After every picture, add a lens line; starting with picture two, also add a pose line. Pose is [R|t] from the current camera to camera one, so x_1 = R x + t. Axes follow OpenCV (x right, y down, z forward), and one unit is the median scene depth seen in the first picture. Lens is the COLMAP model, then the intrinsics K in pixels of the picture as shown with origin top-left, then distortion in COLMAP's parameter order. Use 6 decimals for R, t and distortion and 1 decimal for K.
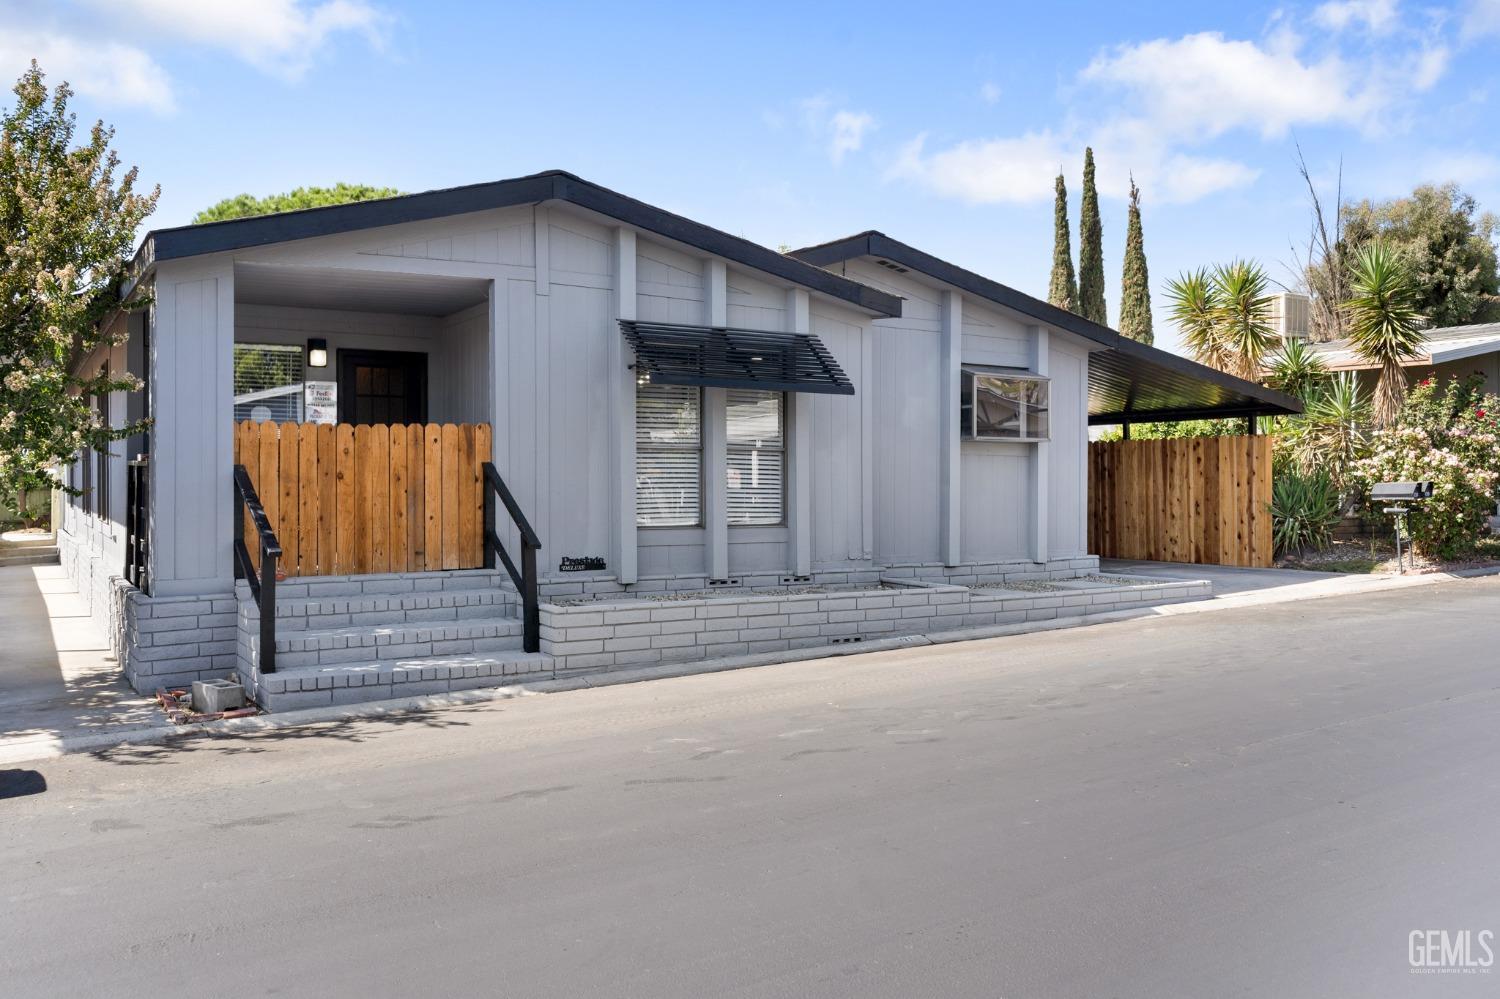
lens RADIAL K [[1178.9, 0, 719.0], [0, 1178.9, 476.6], [0, 0, 1]] dist [-0.003120, -0.008435]
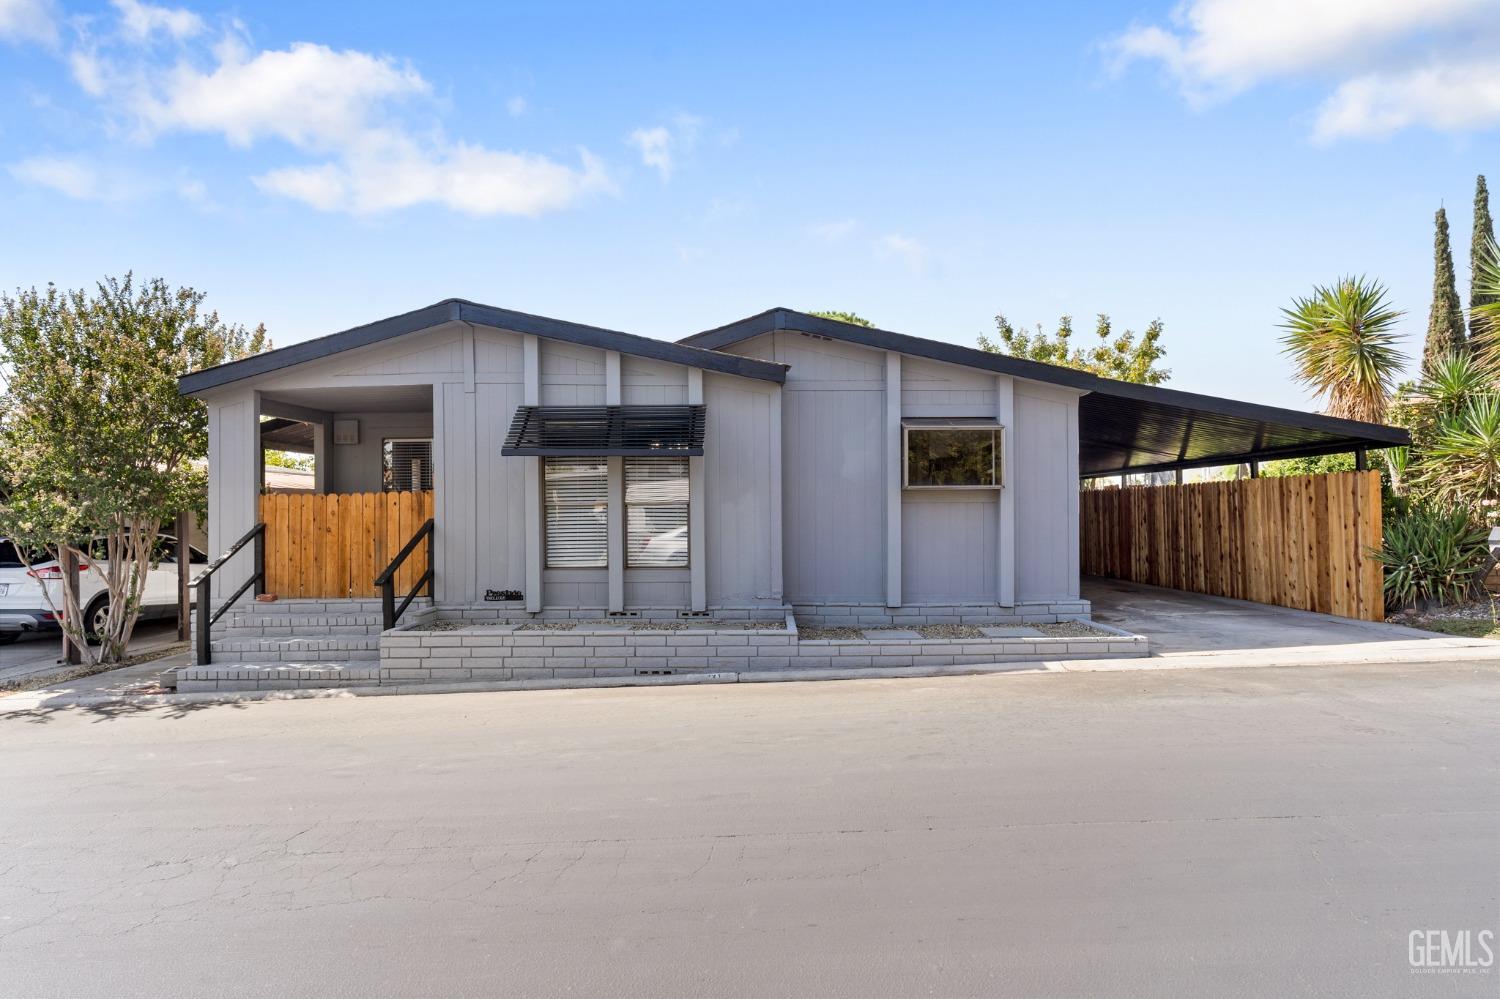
lens RADIAL K [[839.9, 0, 736.7], [0, 839.9, 497.0], [0, 0, 1]] dist [0.001462, 0.001177]
pose [[0.860425, -0.018858, -0.509227, 0.528081], [0.011520, 0.999779, -0.017560, -0.014050], [0.509446, 0.009243, 0.860453, 0.302206]]
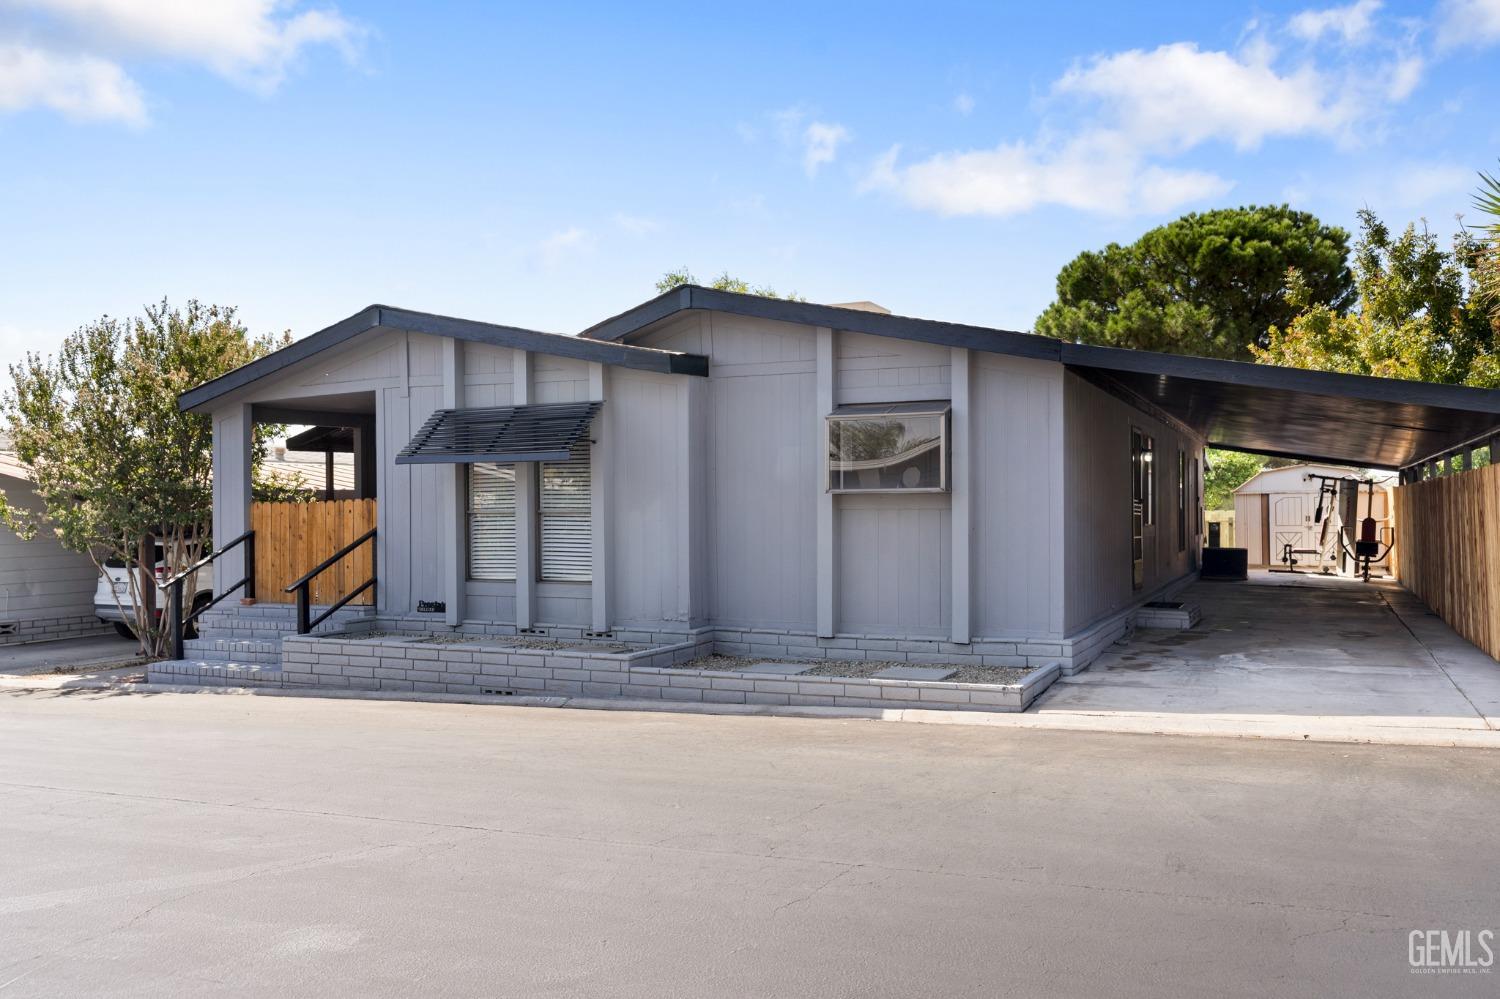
lens RADIAL K [[1178.9, 0, 750.8], [0, 1178.9, 503.0], [0, 0, 1]] dist [-0.003120, -0.008435]
pose [[0.575182, -0.011038, -0.817951, 1.005526], [0.013735, 0.999898, -0.003835, -0.024584], [0.817910, -0.009029, 0.575275, 0.505969]]
